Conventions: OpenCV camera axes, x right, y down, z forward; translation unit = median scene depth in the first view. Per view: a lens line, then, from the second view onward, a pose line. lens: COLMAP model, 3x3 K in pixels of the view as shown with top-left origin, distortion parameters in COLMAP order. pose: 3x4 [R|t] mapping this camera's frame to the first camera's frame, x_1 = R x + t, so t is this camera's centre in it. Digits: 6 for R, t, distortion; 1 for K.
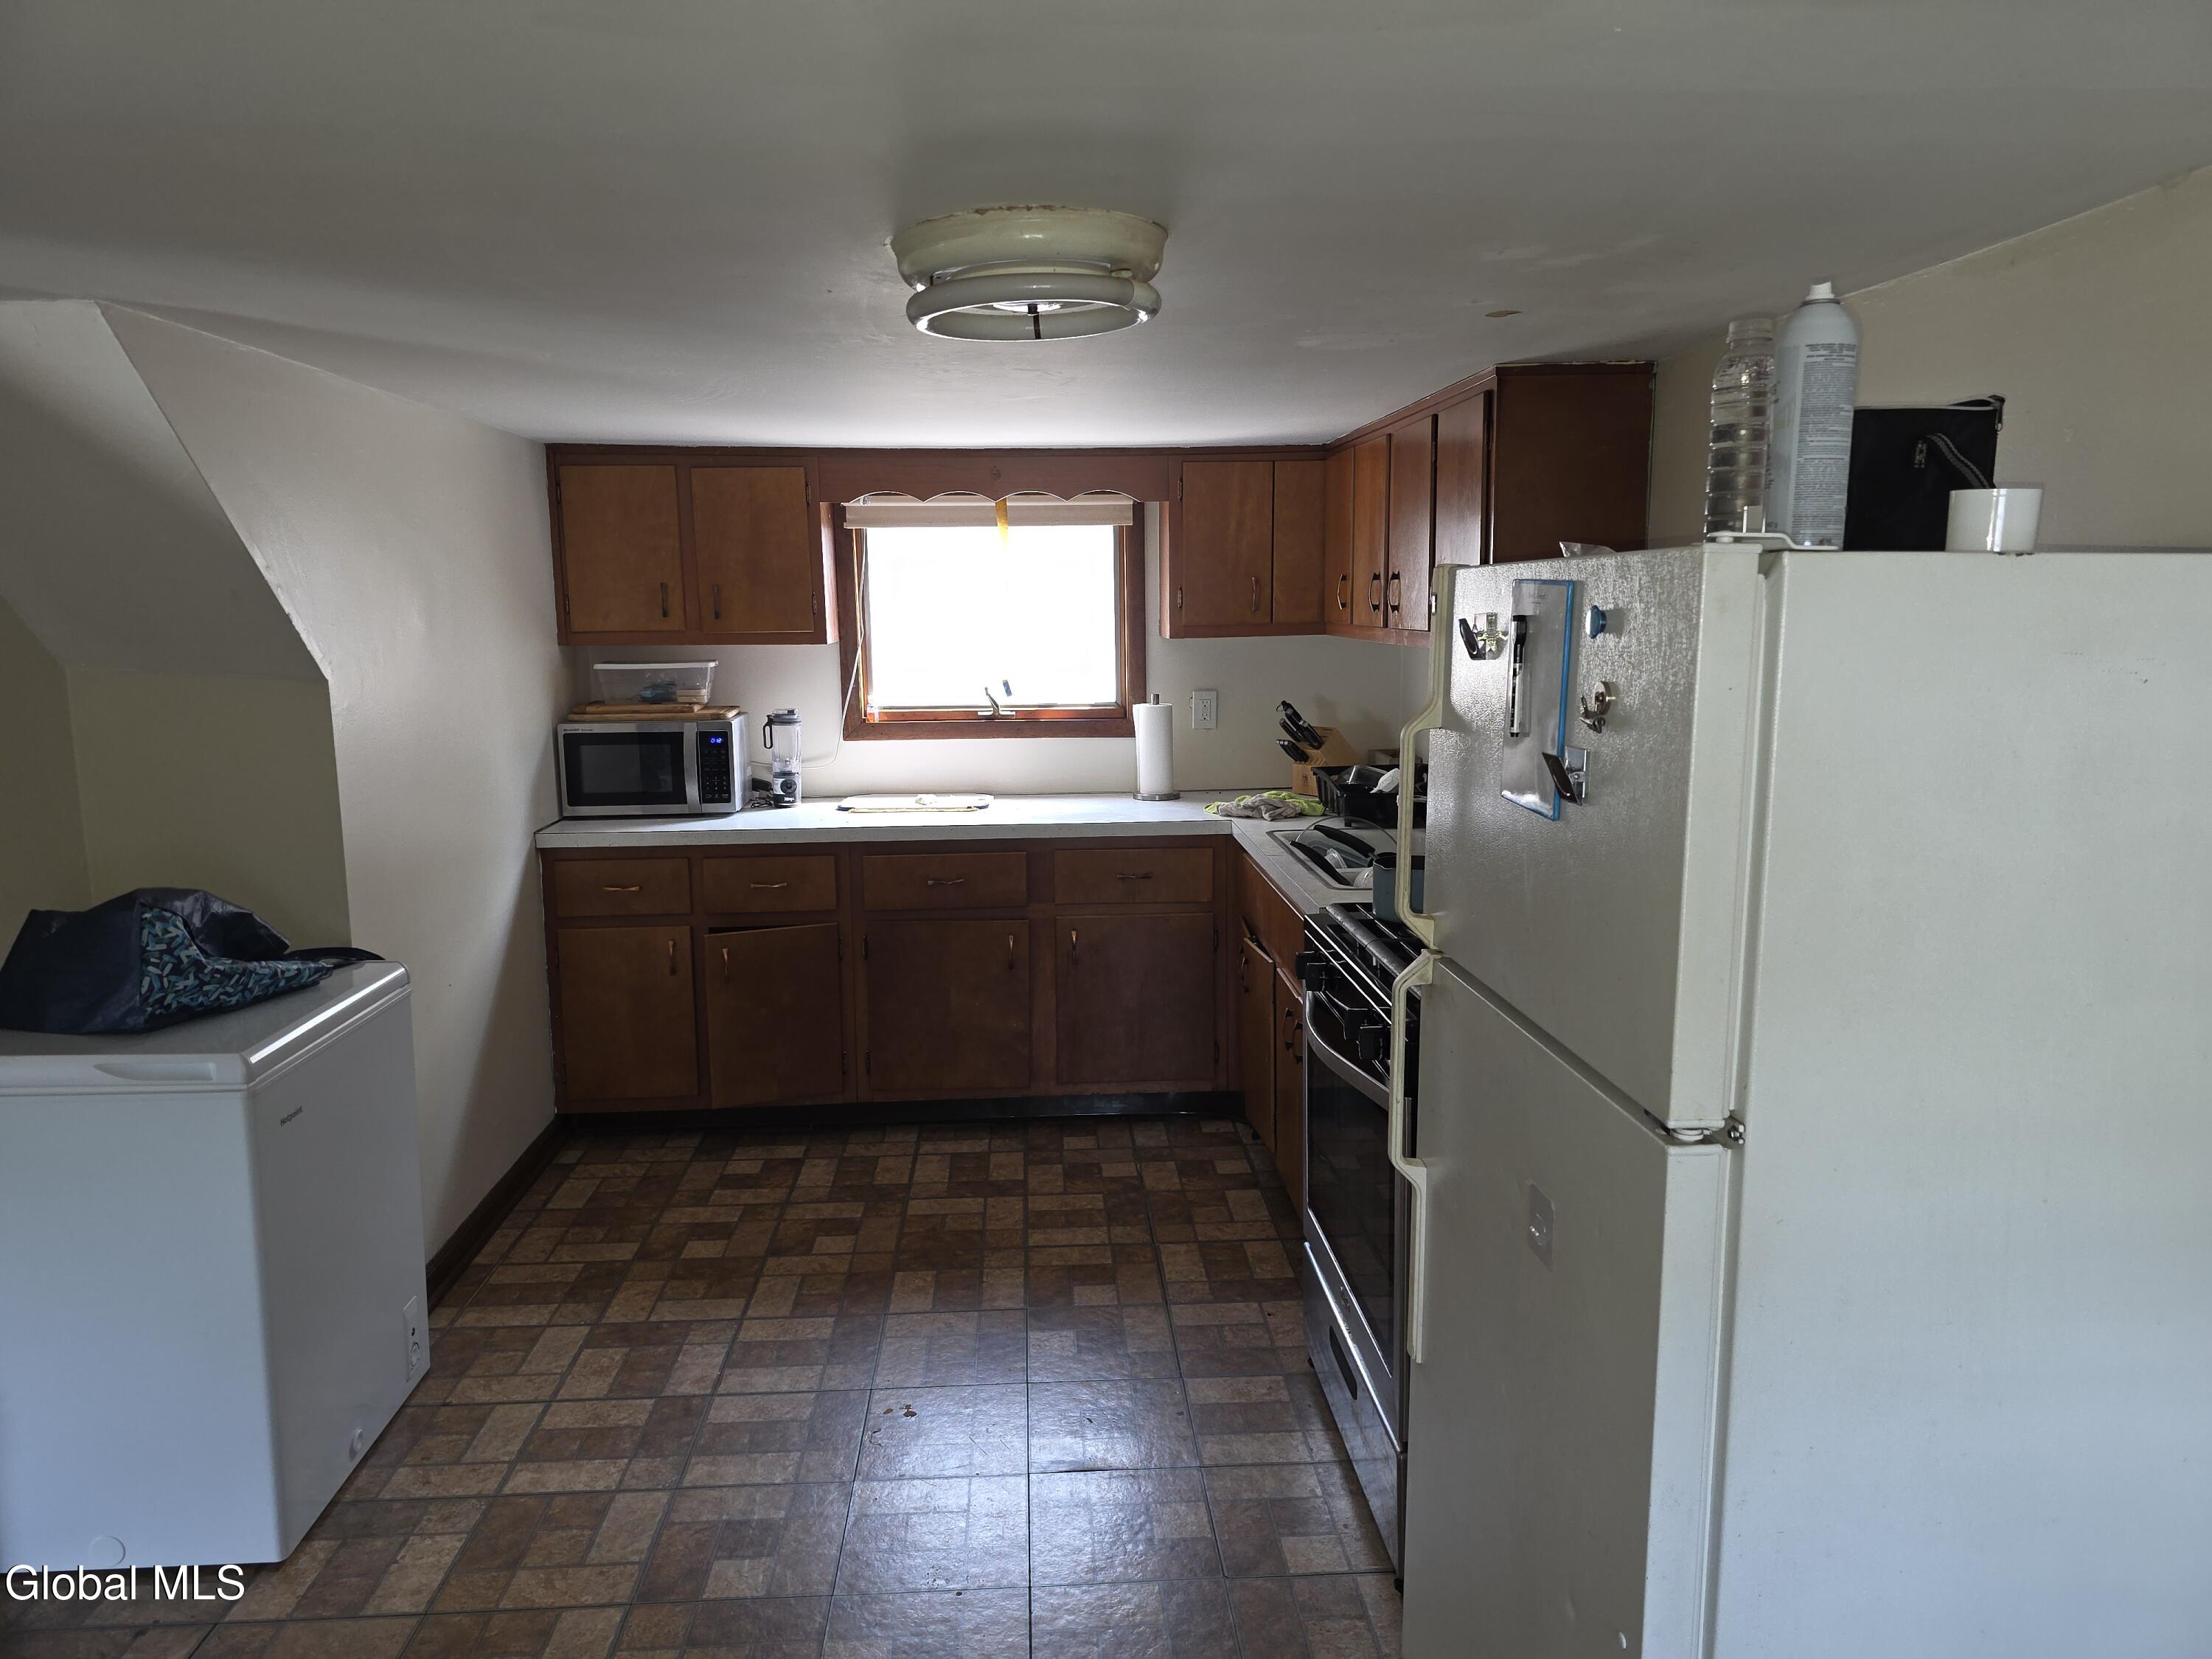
lens RADIAL K [[1491.4, 0, 1112.4], [0, 1491.4, 833.3], [0, 0, 1]] dist [0.058515, -0.055106]
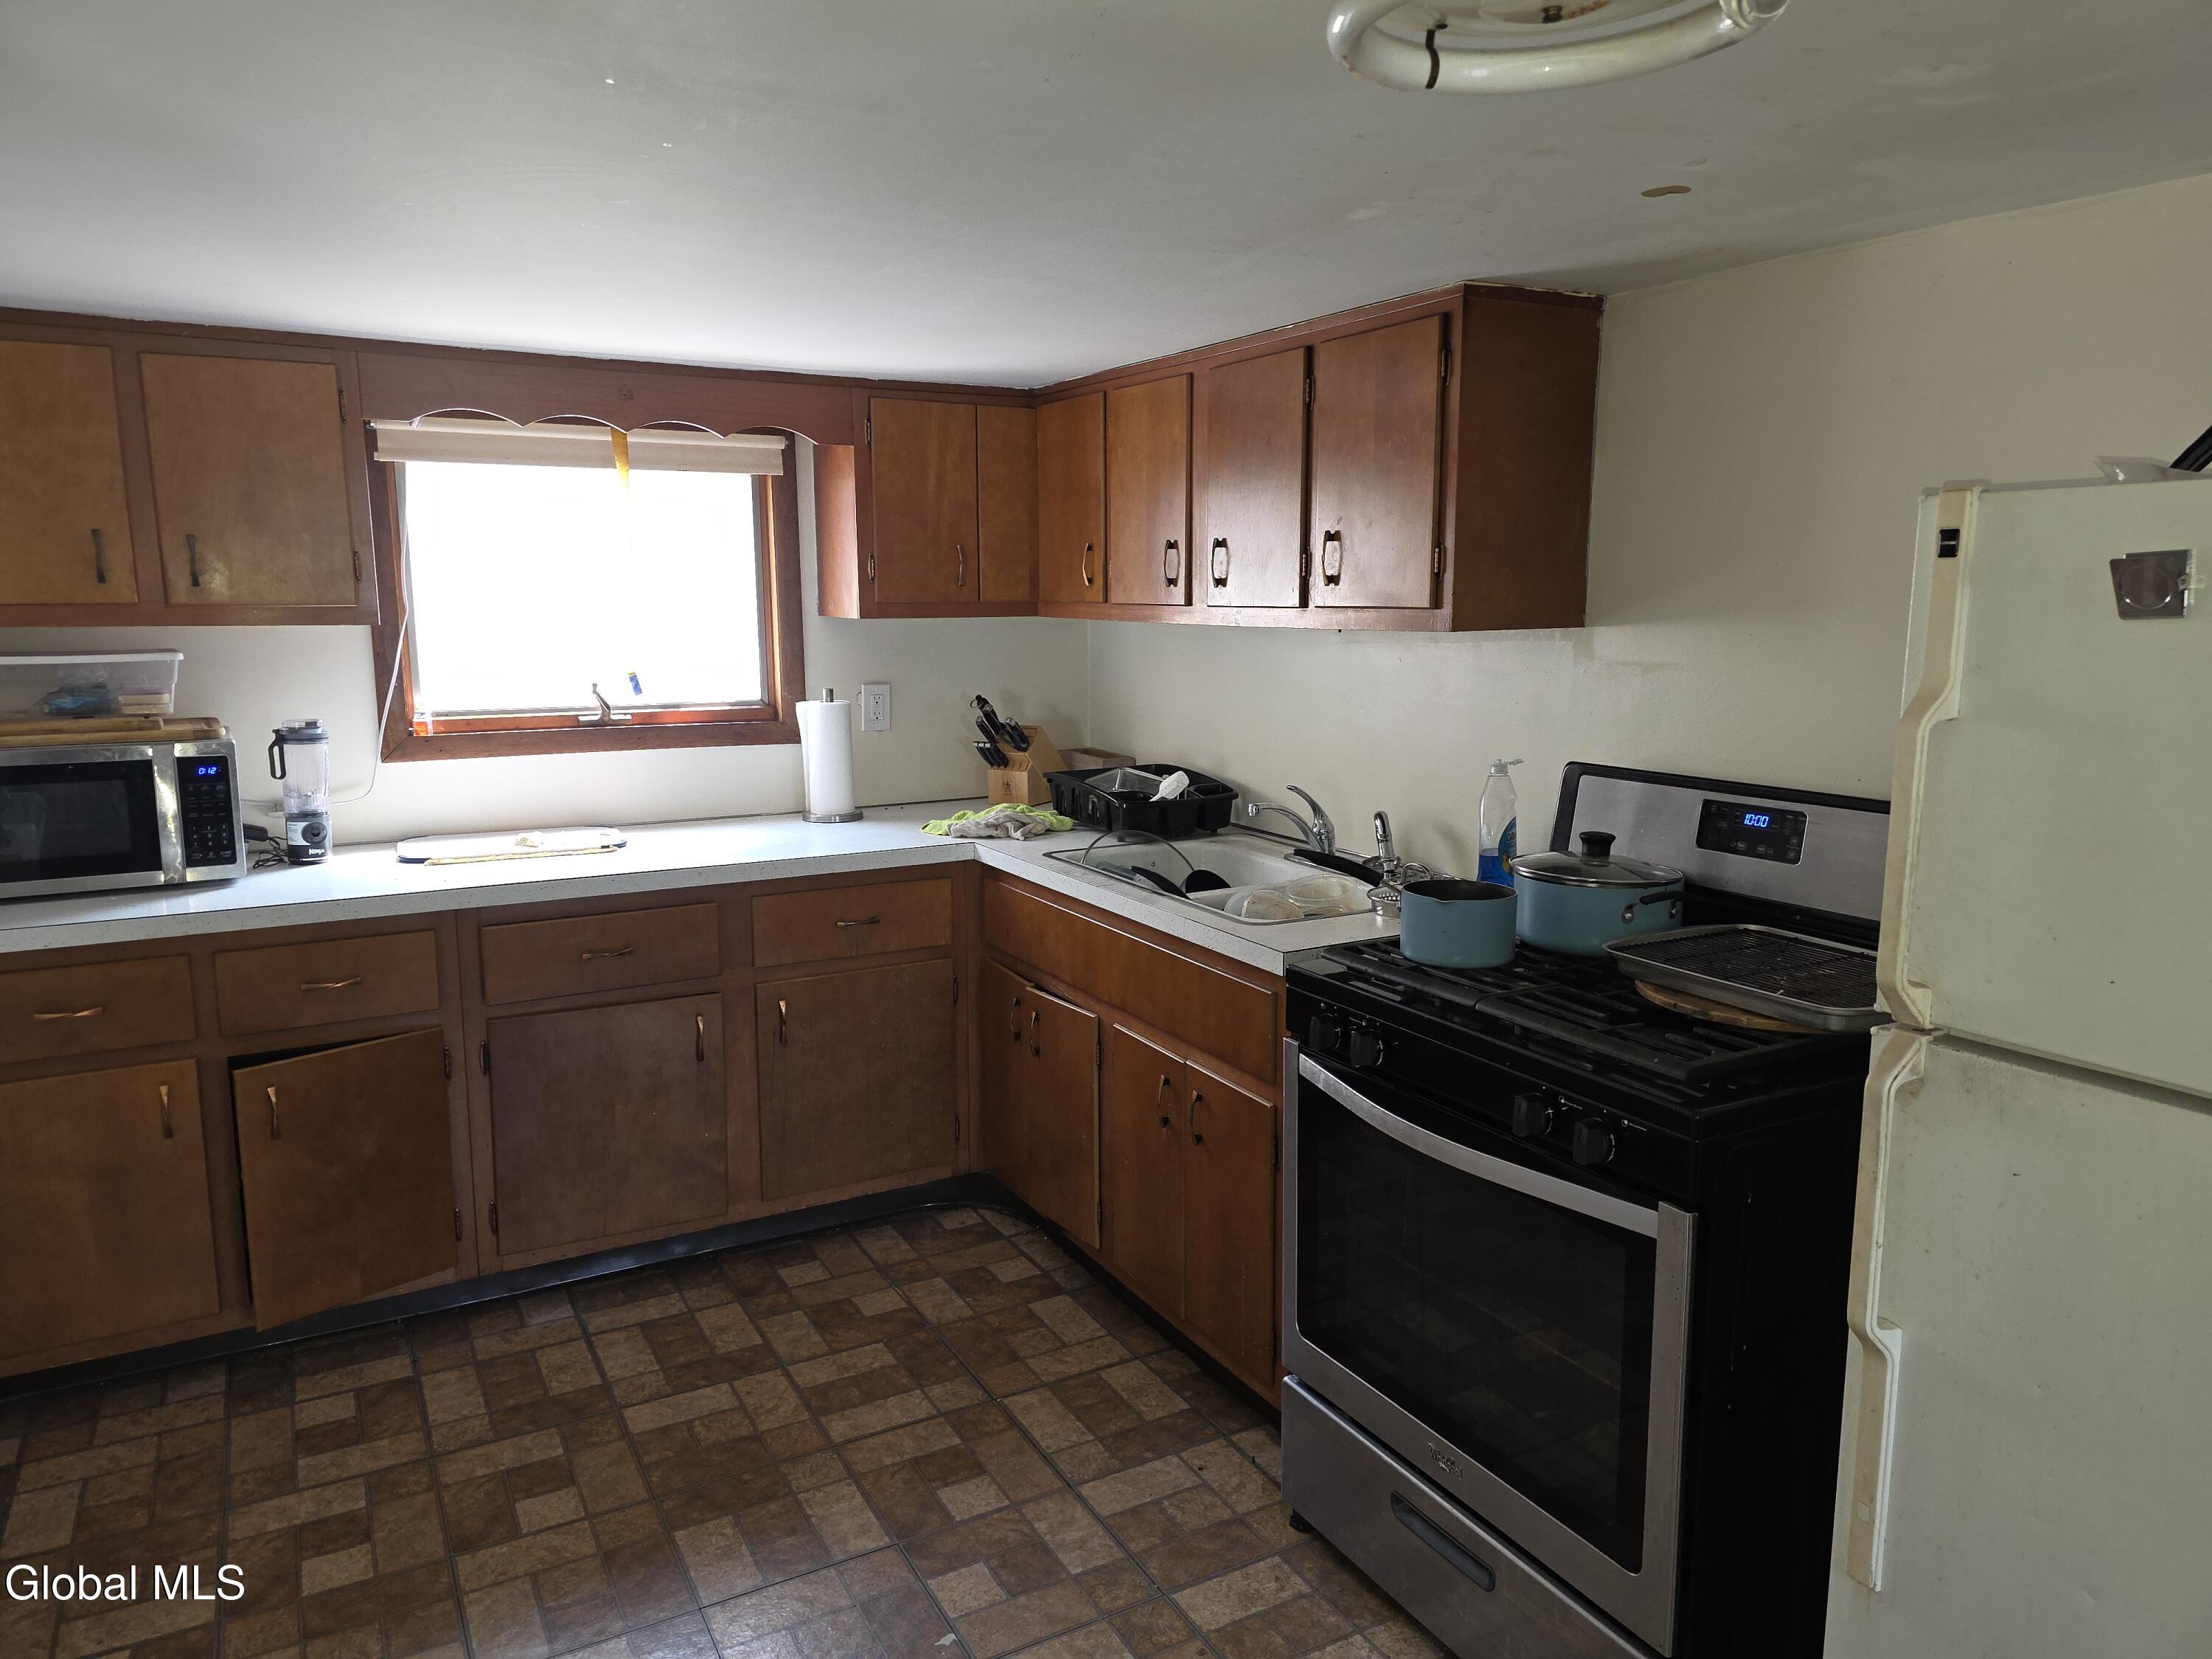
lens RADIAL K [[1491.4, 0, 1118.2], [0, 1491.4, 829.0], [0, 0, 1]] dist [0.058515, -0.055106]
pose [[0.898219, -0.058957, 0.435576, -0.197761], [0.058290, 0.998188, 0.014907, -0.023181], [-0.435666, 0.012000, 0.900028, 0.229071]]
